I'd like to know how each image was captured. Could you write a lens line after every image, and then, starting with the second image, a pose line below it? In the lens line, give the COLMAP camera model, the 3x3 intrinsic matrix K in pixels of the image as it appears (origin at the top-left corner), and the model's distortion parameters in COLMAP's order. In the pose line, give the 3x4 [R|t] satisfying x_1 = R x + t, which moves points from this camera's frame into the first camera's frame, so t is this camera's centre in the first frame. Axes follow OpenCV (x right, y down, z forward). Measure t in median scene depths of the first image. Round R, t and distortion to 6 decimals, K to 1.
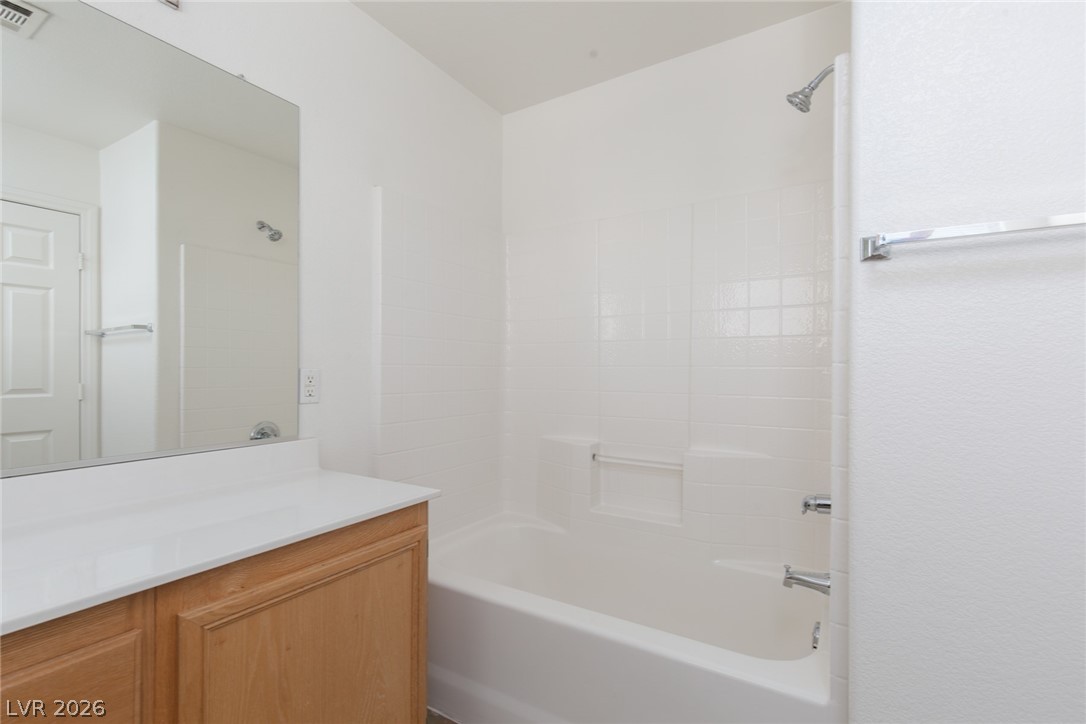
lens RADIAL K [[489.9, 0, 544.6], [0, 489.9, 366.4], [0, 0, 1]] dist [0.000827, 0.000067]
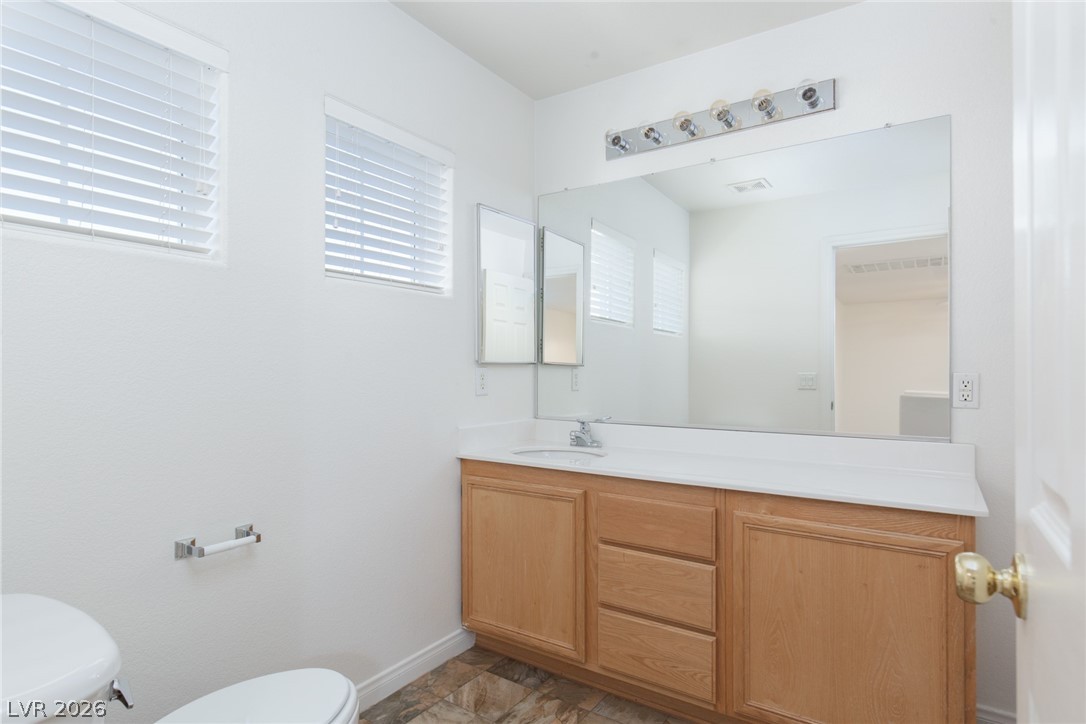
lens RADIAL K [[585.8, 0, 543.0], [0, 585.8, 362.0], [0, 0, 1]] dist [-0.000356, -0.000096]
pose [[-0.033248, -0.011709, -0.999379, 1.088432], [0.003394, 0.999924, -0.011828, -0.009311], [0.999441, -0.003785, -0.033205, 0.288126]]
